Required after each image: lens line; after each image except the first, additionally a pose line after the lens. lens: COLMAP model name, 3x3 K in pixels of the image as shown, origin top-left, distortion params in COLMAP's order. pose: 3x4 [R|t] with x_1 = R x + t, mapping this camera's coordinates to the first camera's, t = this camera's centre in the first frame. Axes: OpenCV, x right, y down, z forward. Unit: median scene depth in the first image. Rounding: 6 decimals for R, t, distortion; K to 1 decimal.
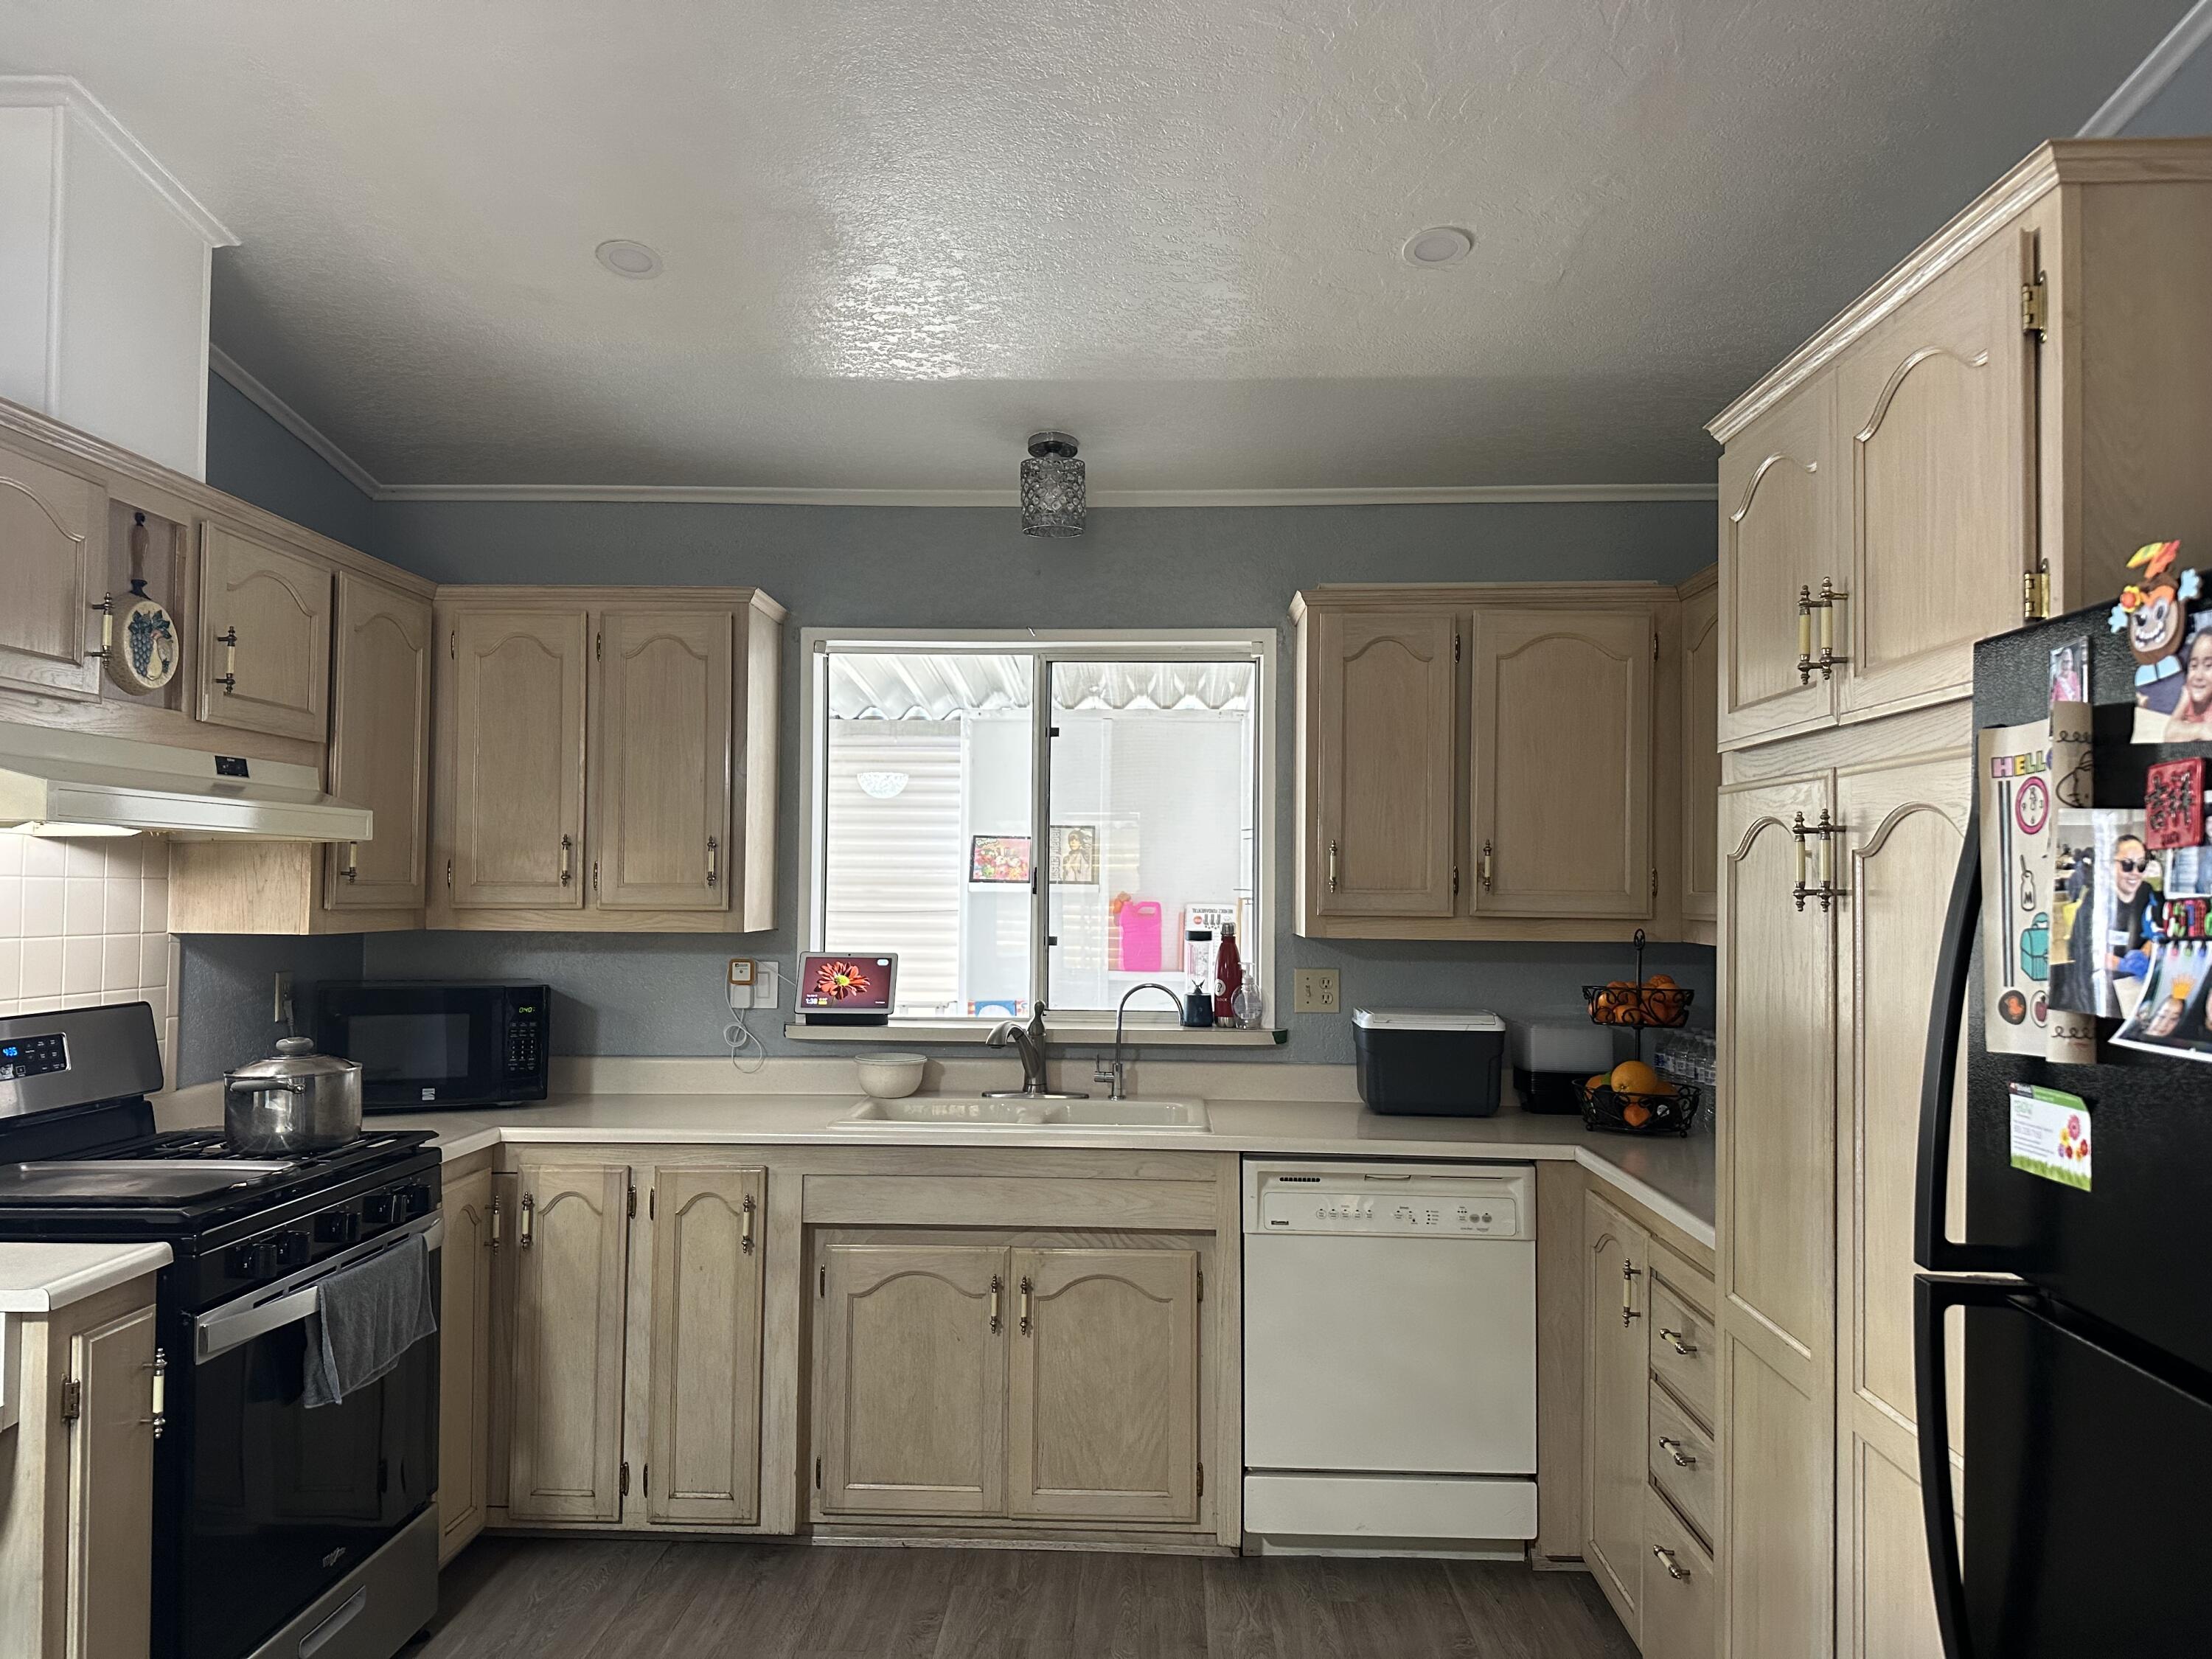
lens RADIAL K [[1547.5, 0, 1109.1], [0, 1547.5, 845.3], [0, 0, 1]] dist [0.187829, -0.396704]
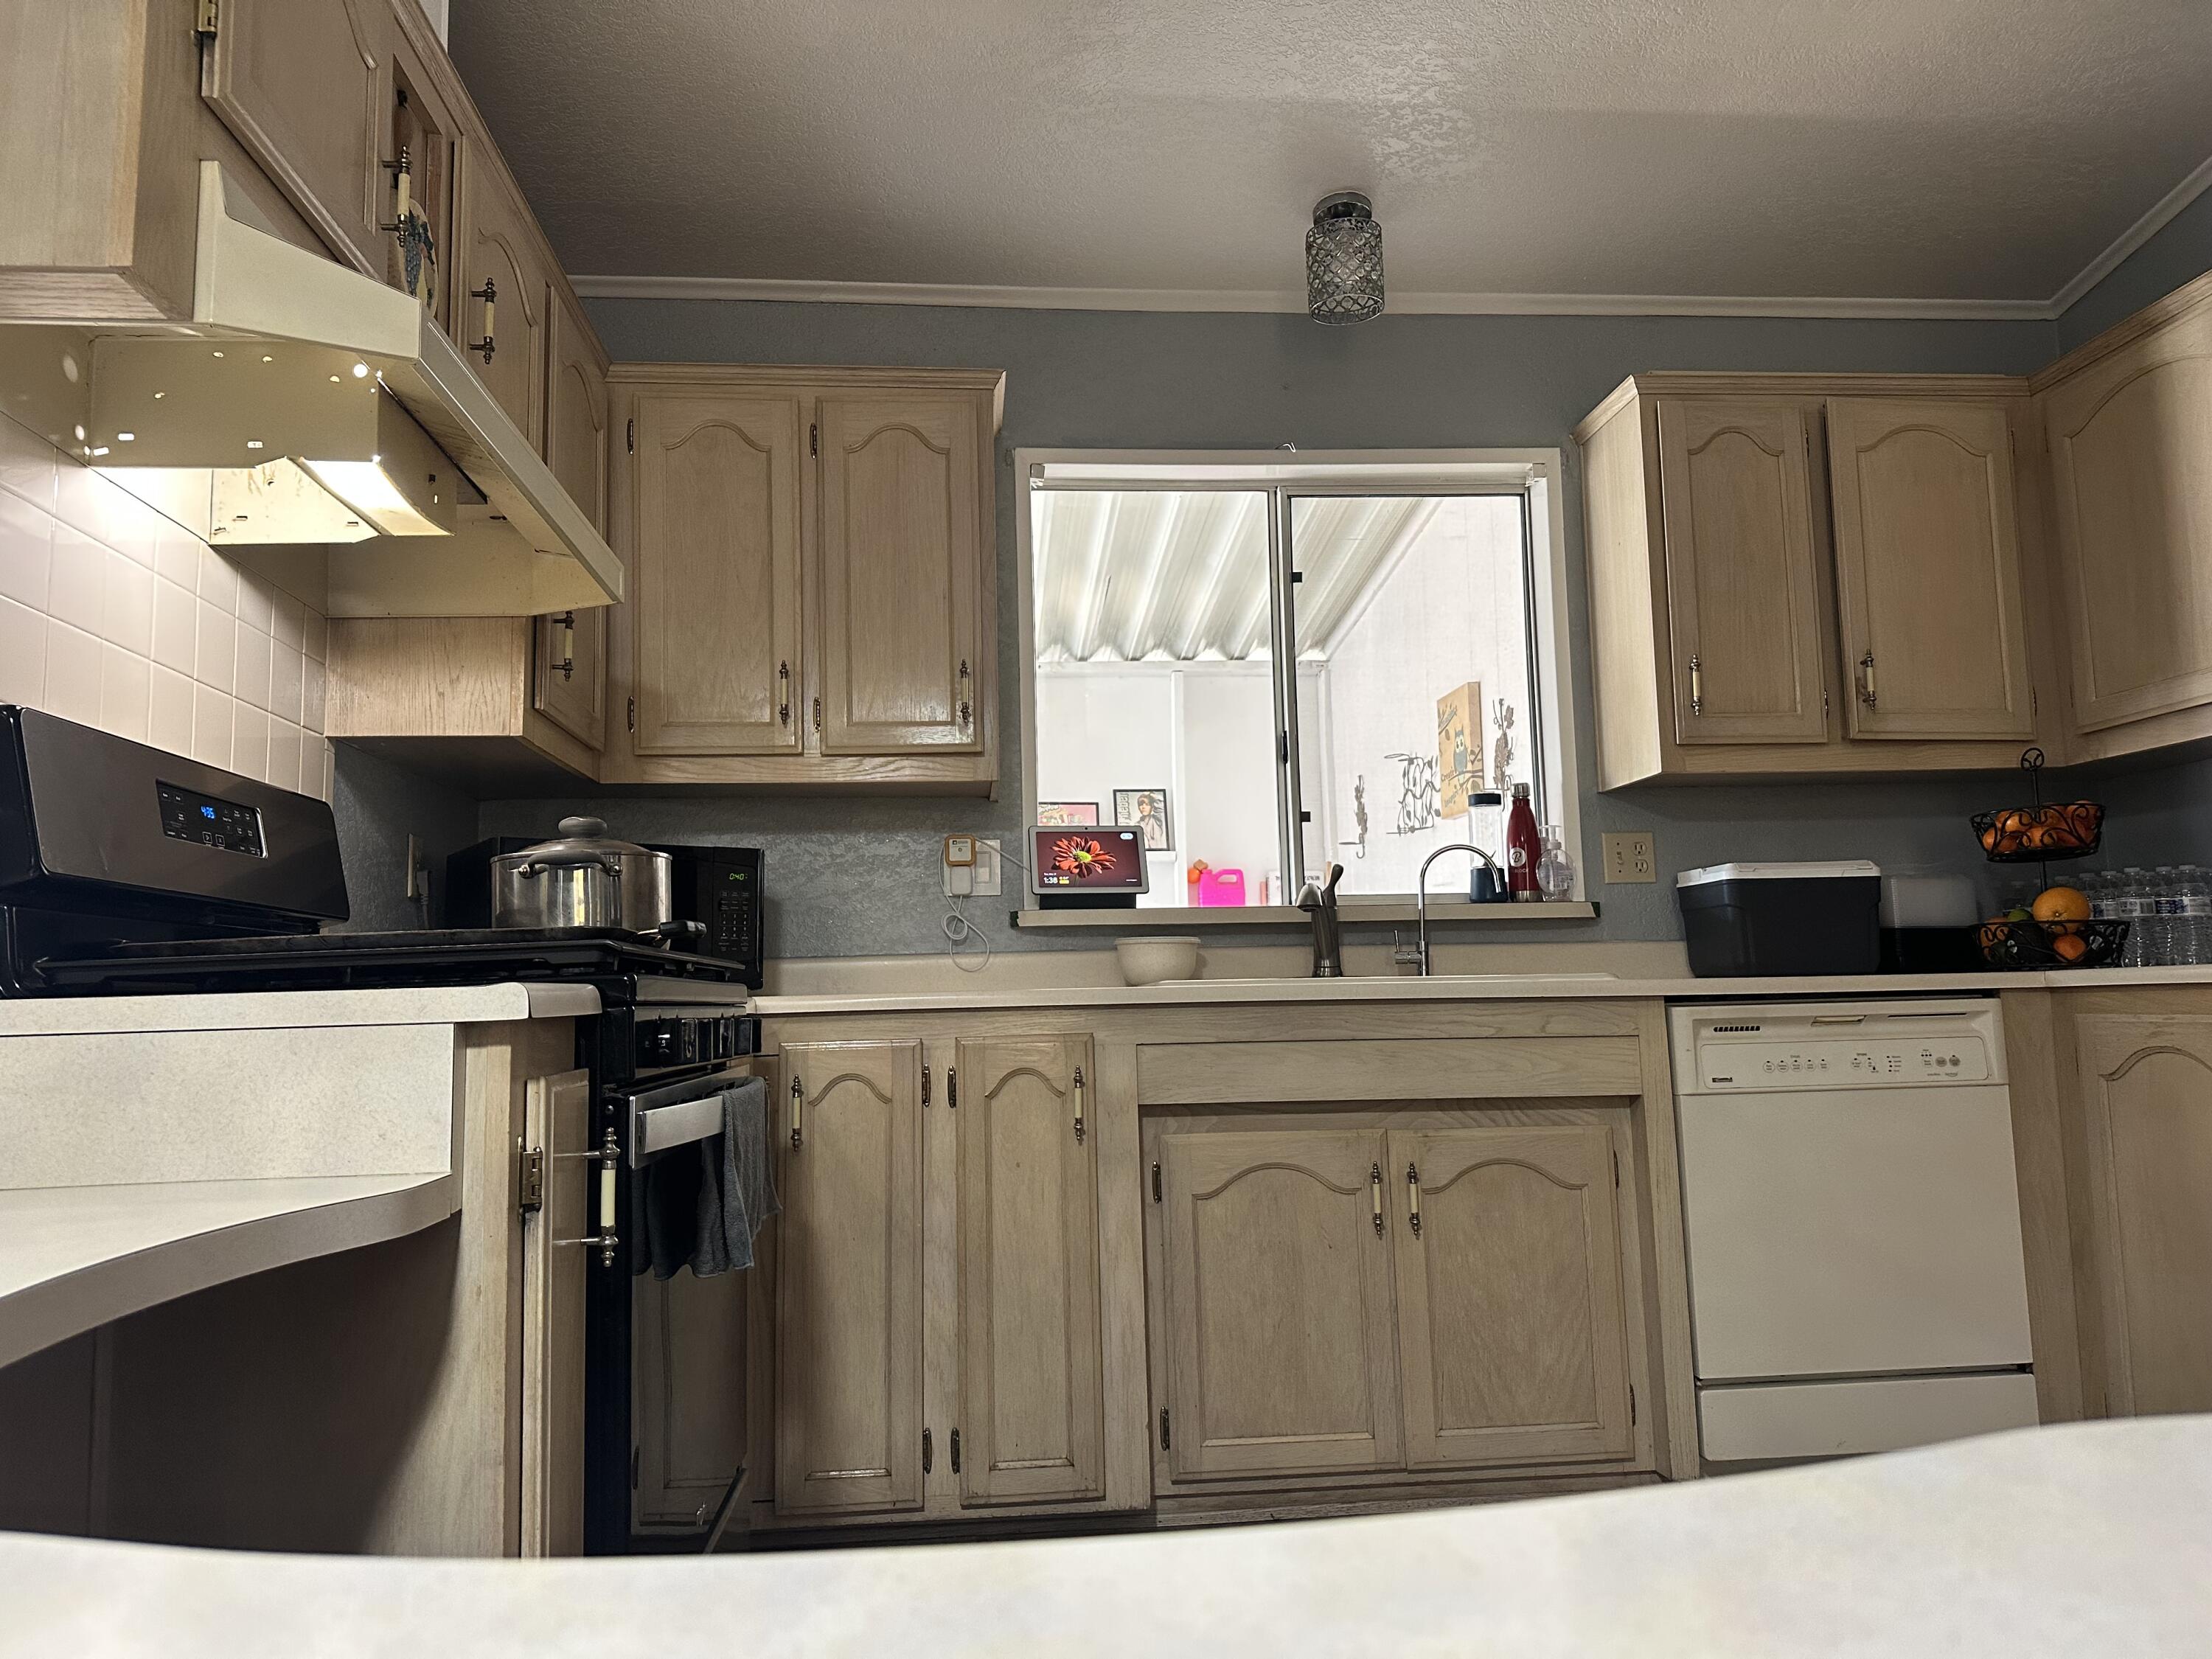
lens RADIAL K [[1545.2, 0, 1106.0], [0, 1545.2, 829.5], [0, 0, 1]] dist [0.139517, -0.254815]
pose [[0.990896, -0.018363, 0.133369, -0.312416], [0.030013, 0.995854, -0.085870, 0.166811], [-0.131239, 0.089091, 0.987339, 0.206900]]
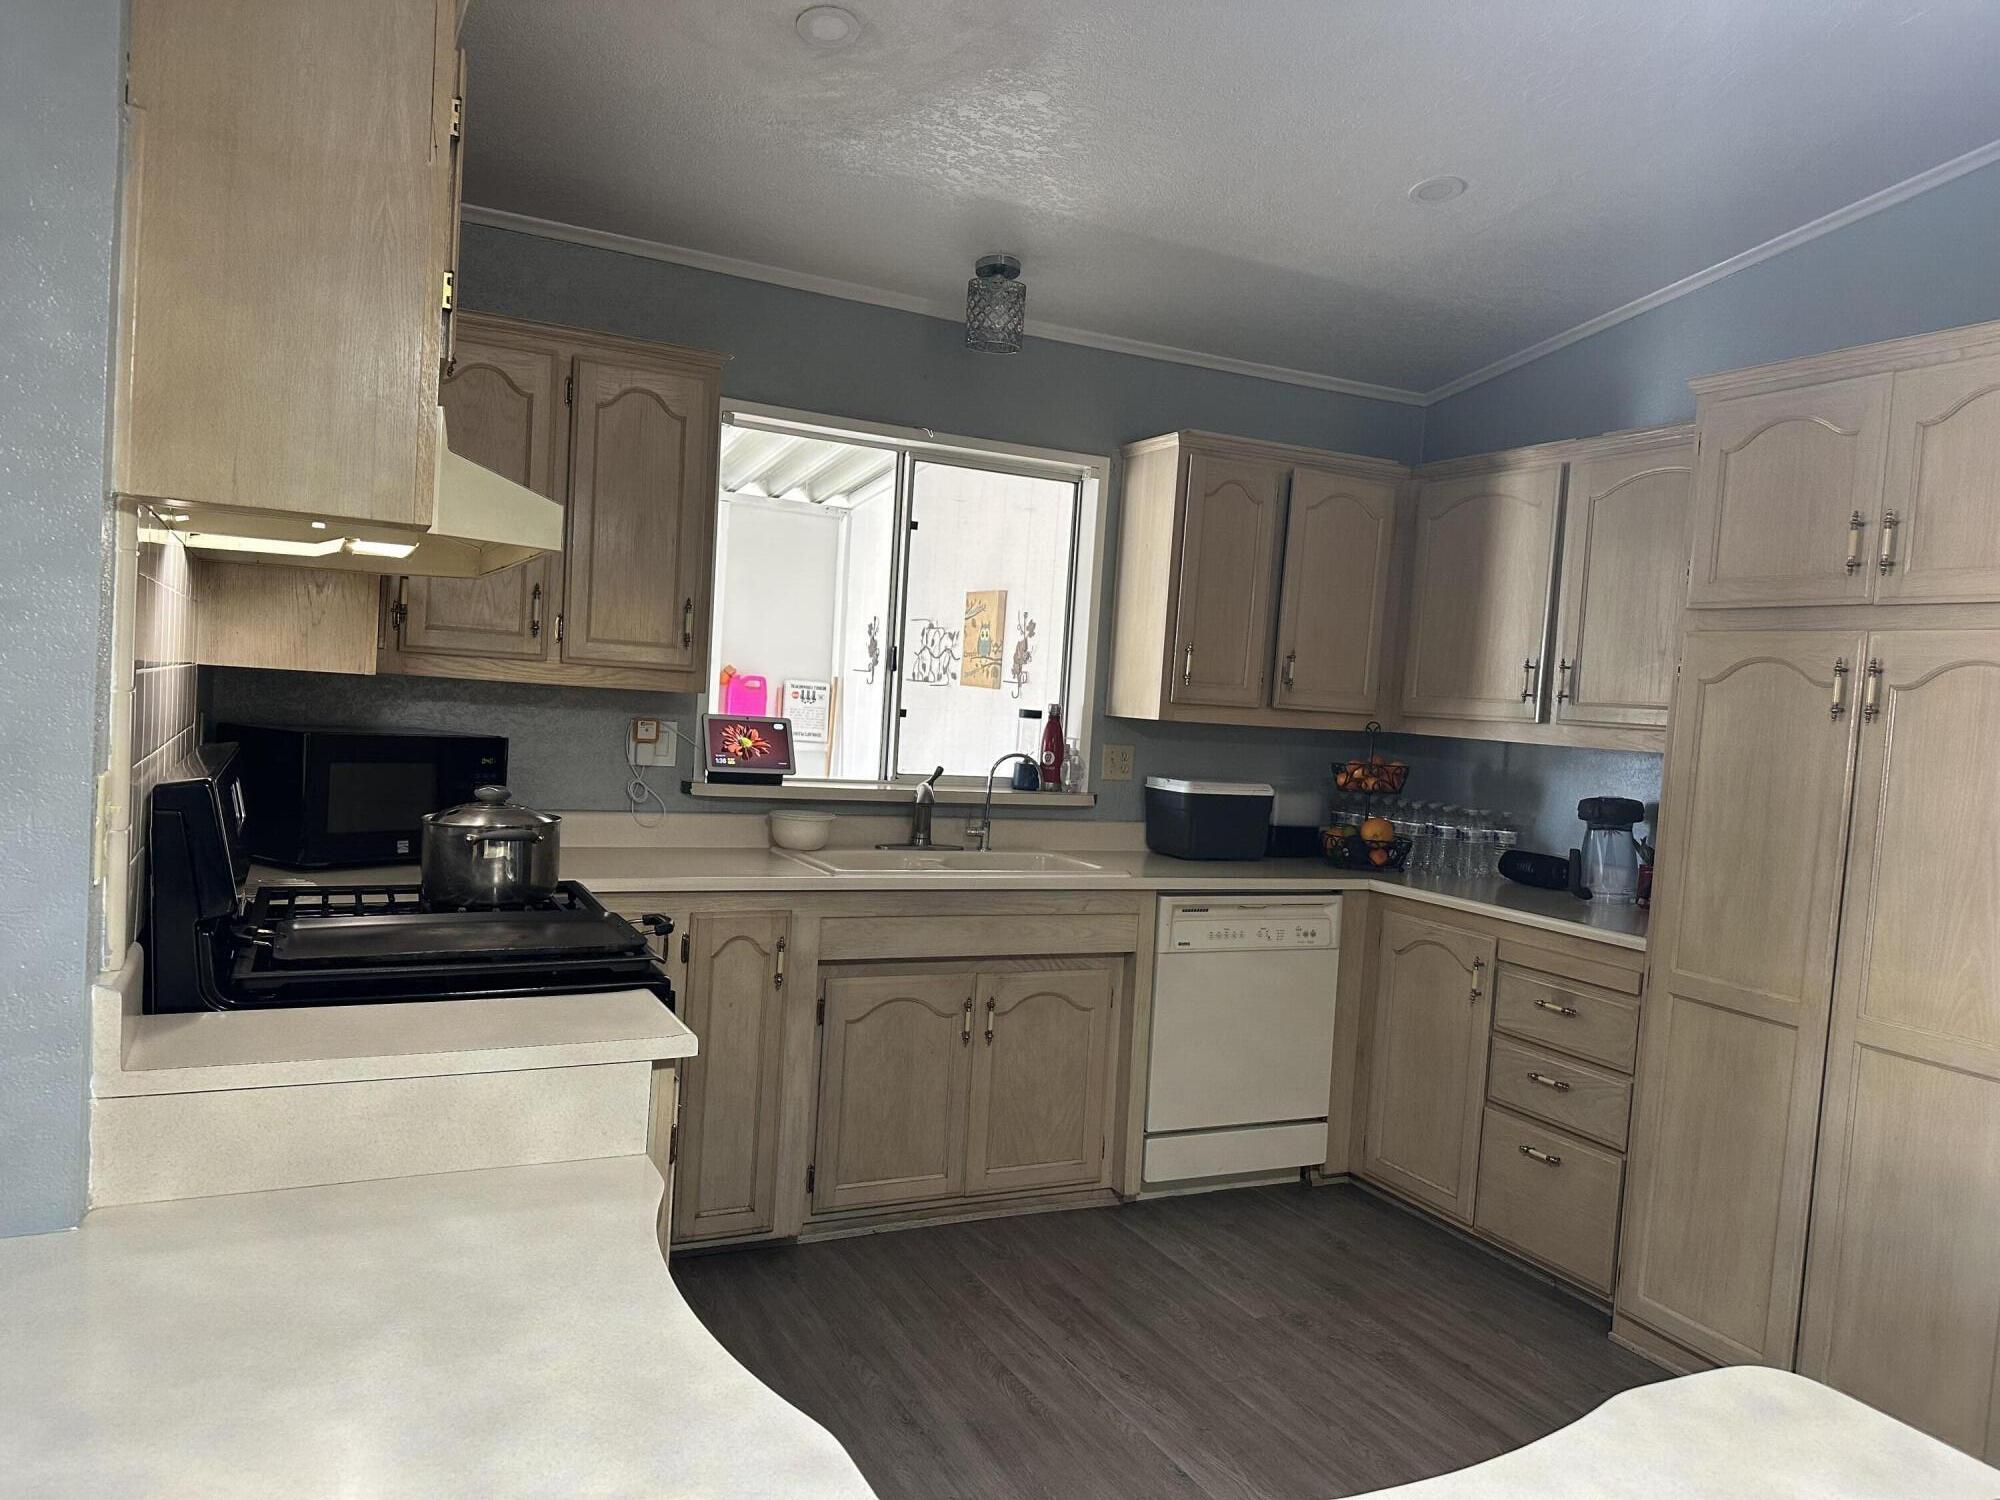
lens RADIAL K [[1399.2, 0, 1002.8], [0, 1399.2, 764.3], [0, 0, 1]] dist [0.187829, -0.396704]
pose [[0.875355, 0.022658, 0.482949, -0.558345], [-0.068575, 0.994621, 0.077630, 0.017628], [-0.478593, -0.101072, 0.872200, 0.088061]]
